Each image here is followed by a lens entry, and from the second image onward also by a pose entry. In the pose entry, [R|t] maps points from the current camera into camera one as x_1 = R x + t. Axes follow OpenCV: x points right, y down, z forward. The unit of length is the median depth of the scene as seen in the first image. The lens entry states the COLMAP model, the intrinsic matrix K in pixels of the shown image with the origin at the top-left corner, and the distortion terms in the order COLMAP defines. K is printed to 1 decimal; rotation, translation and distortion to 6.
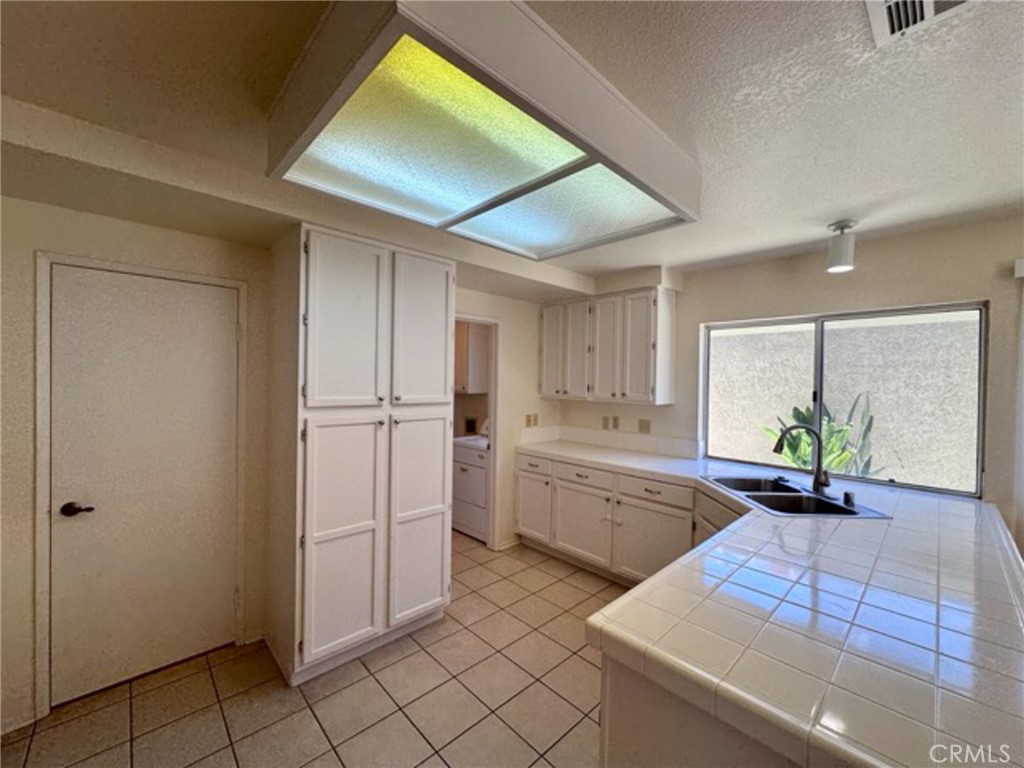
lens RADIAL K [[409.6, 0, 510.3], [0, 409.6, 384.5], [0, 0, 1]] dist [-0.002689, -0.000088]
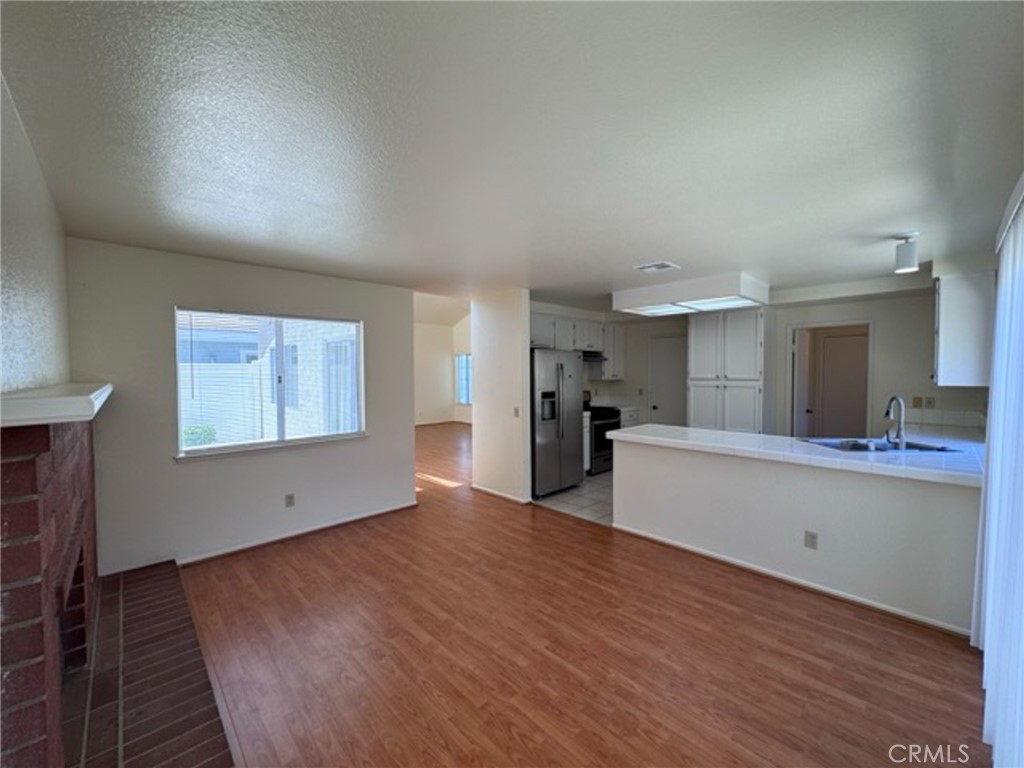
lens RADIAL K [[409.6, 0, 510.3], [0, 409.6, 384.5], [0, 0, 1]] dist [-0.002689, -0.000088]
pose [[-0.002321, 0.015255, -0.999881, 1.642714], [-0.007766, 0.999853, 0.015273, 0.043165], [0.999967, 0.007801, -0.002202, -0.158666]]
